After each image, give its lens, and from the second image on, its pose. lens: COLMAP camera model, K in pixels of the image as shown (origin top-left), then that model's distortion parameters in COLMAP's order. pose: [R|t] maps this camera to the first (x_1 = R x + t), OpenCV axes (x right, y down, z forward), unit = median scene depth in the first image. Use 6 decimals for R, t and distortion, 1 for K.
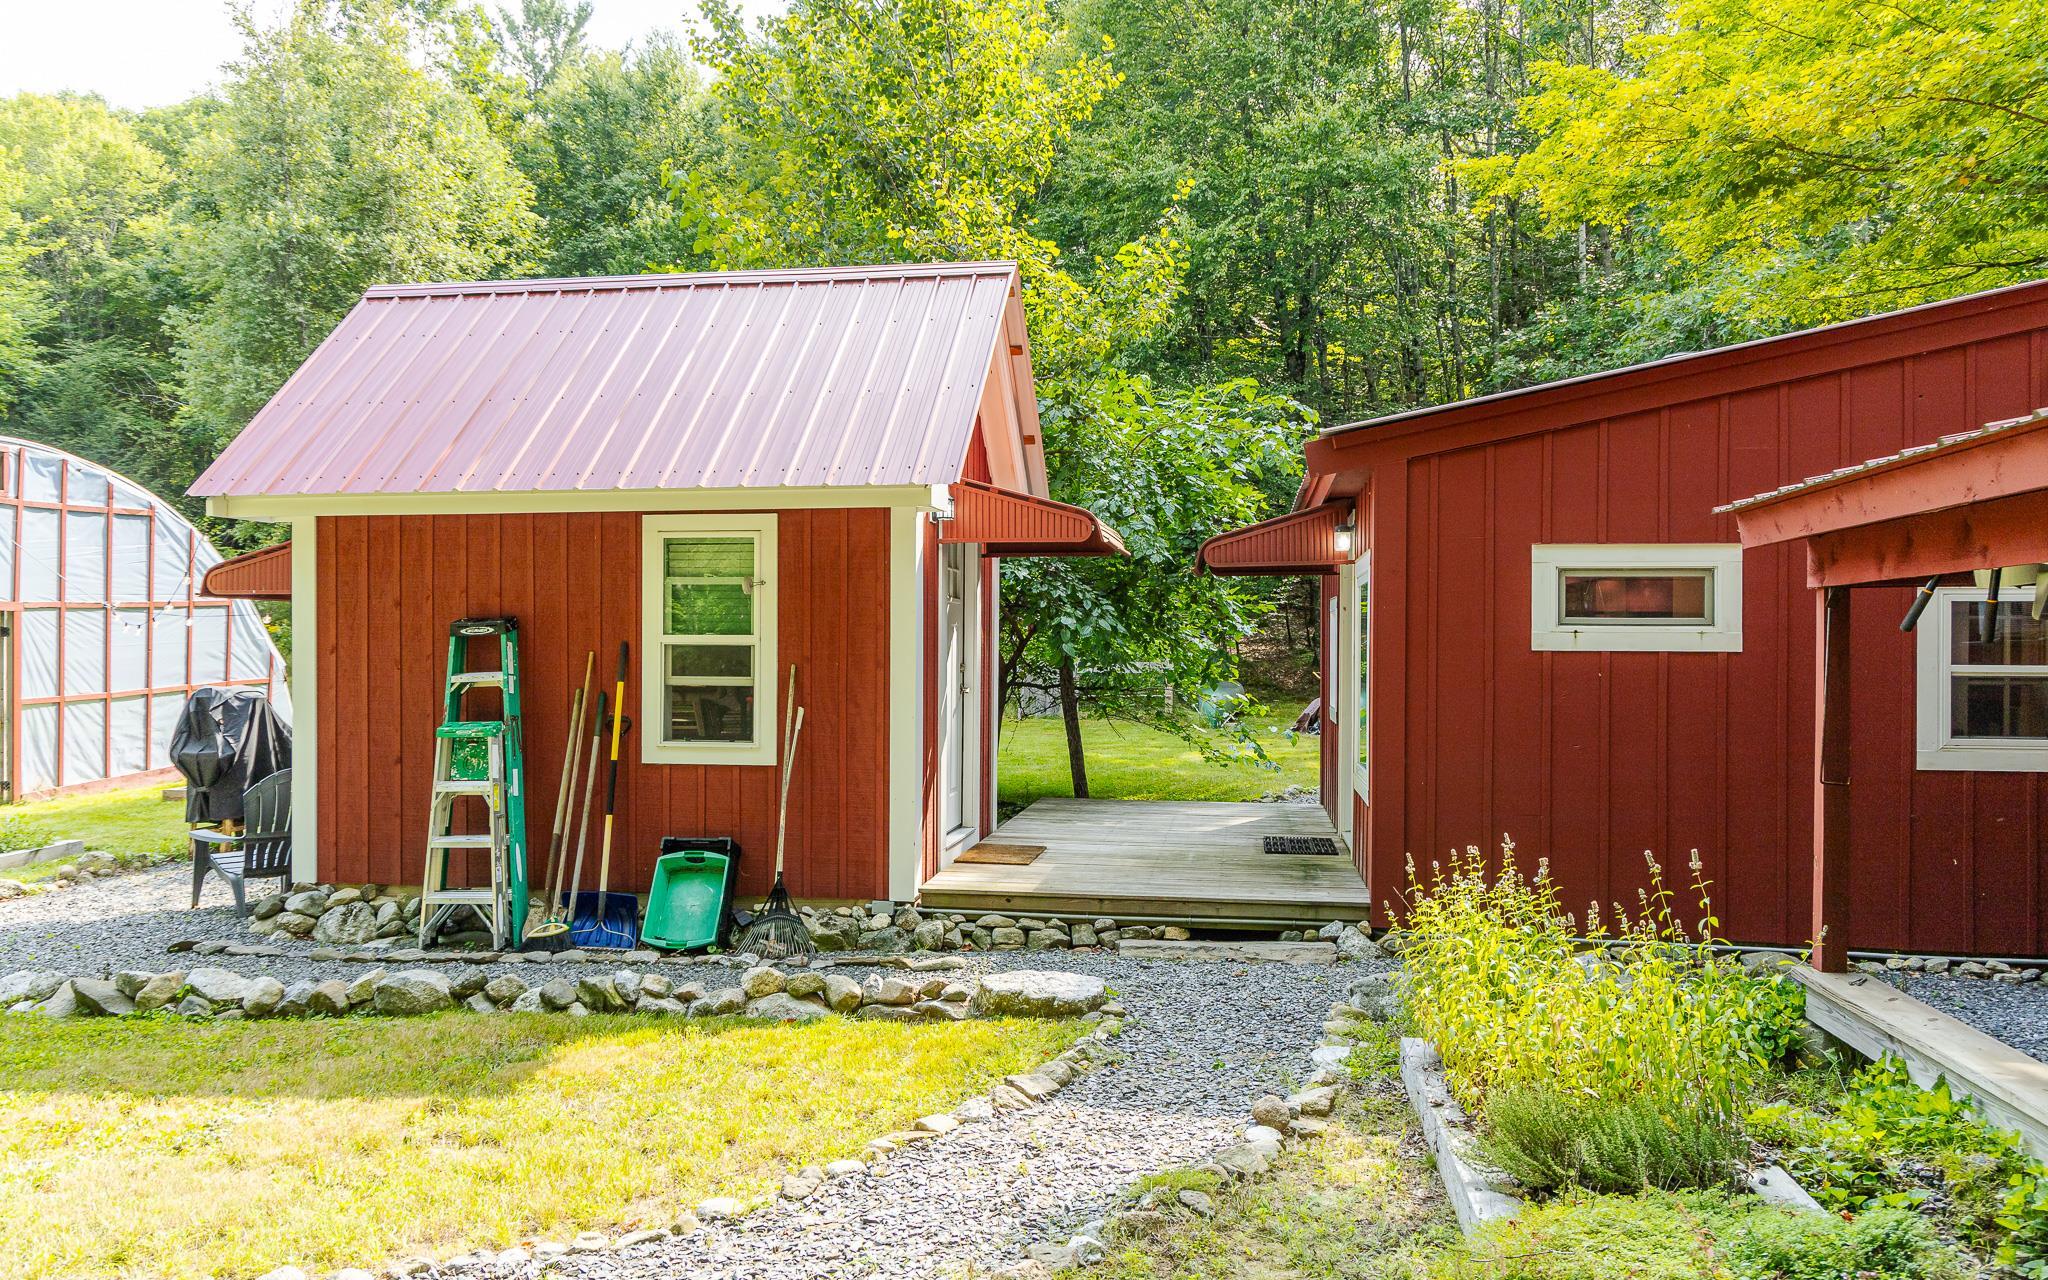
lens RADIAL K [[1393.3, 0, 1015.5], [0, 1393.3, 621.9], [0, 0, 1]] dist [-0.002845, 0.000282]
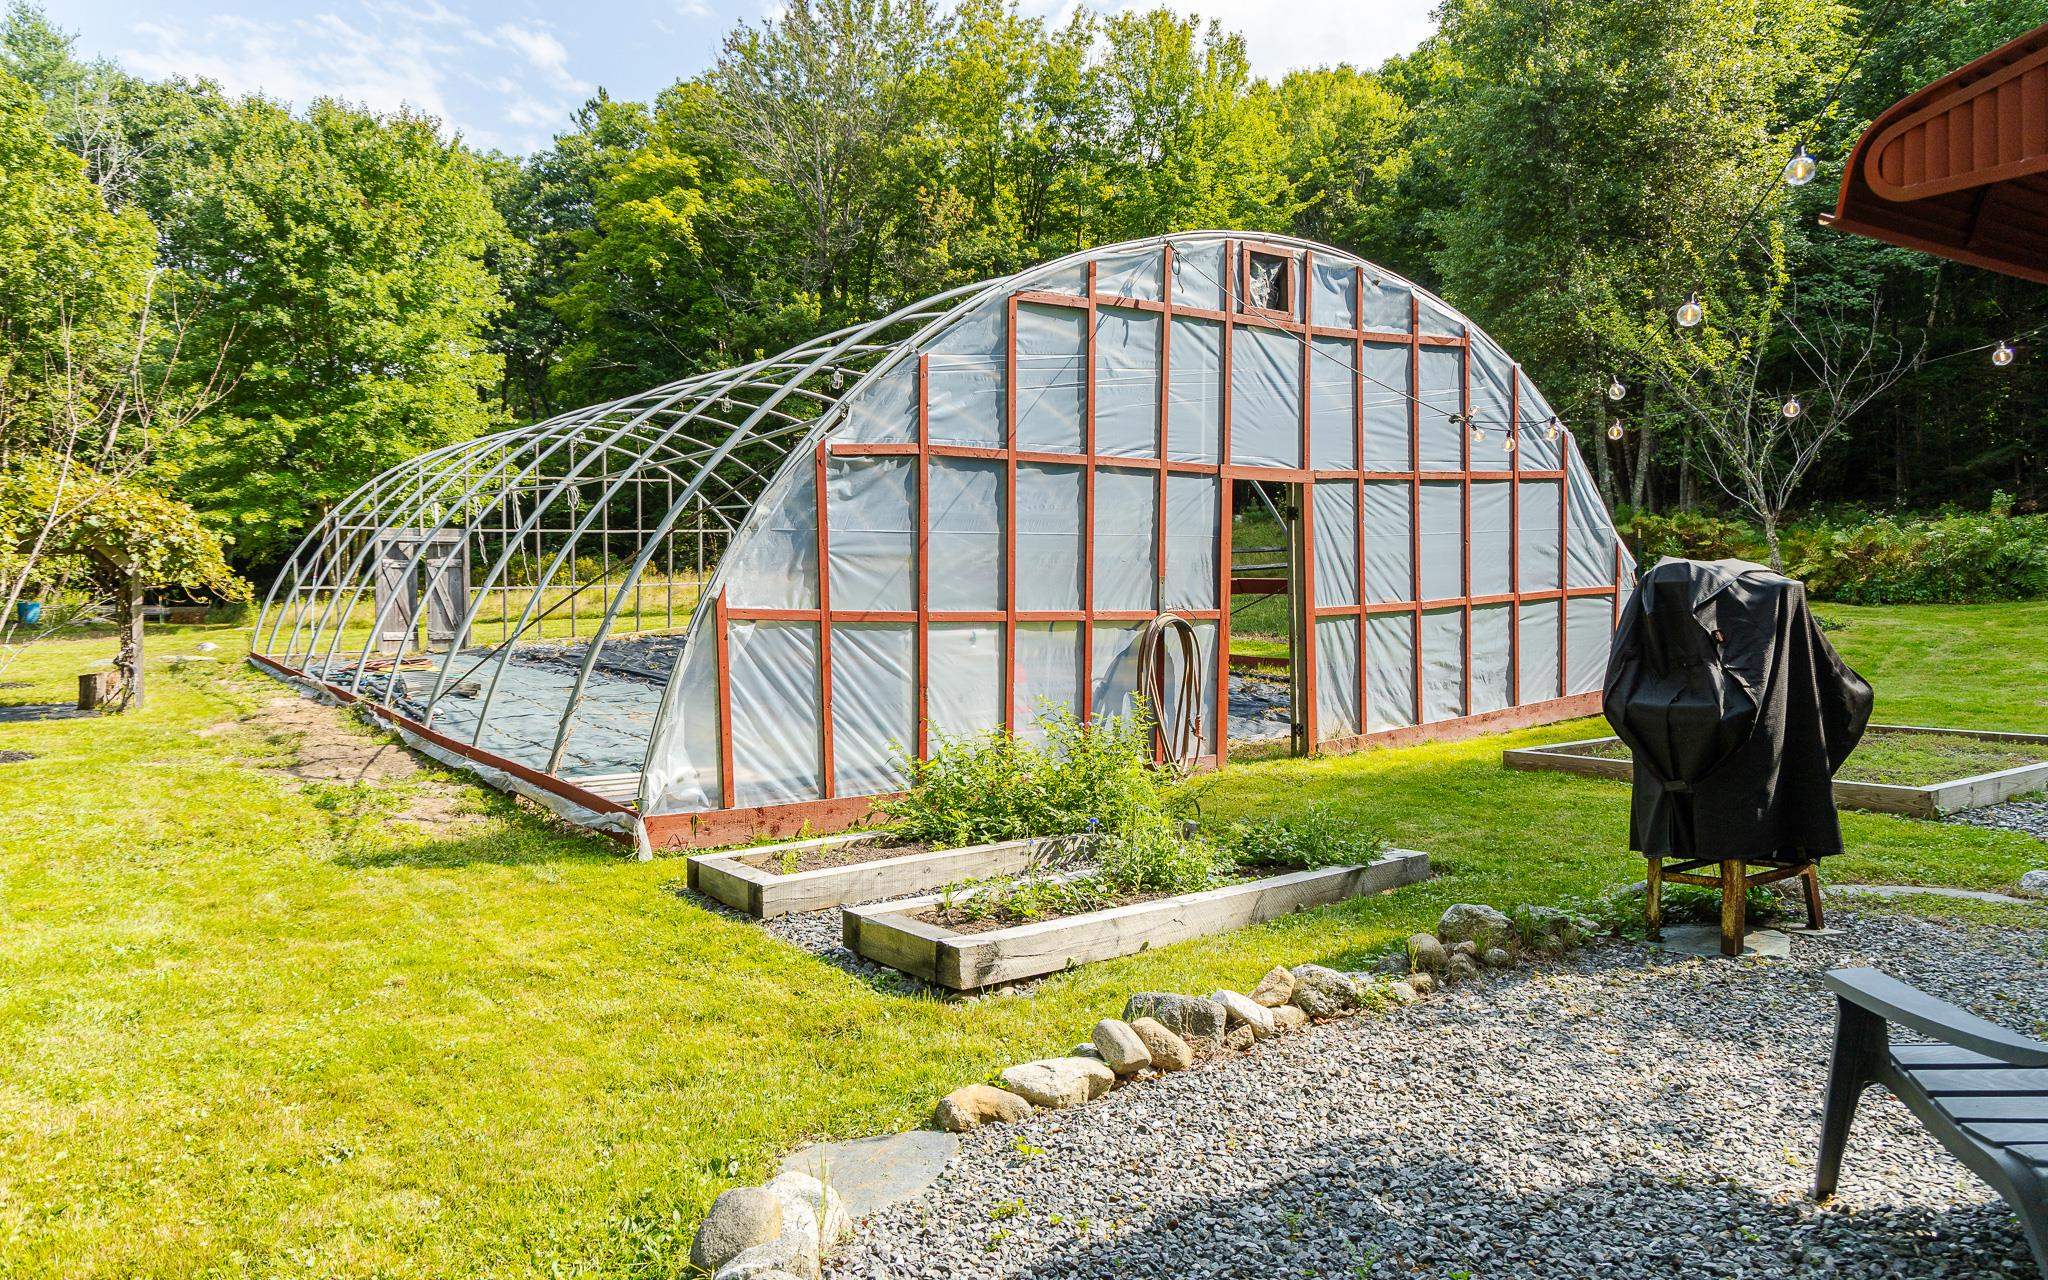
lens RADIAL K [[1393.3, 0, 1015.5], [0, 1393.3, 621.9], [0, 0, 1]] dist [-0.002845, 0.000282]
pose [[0.684343, 0.005677, -0.729138, -0.282496], [0.026237, 0.999130, 0.032404, 0.033013], [0.728688, -0.041306, 0.683599, 0.378753]]
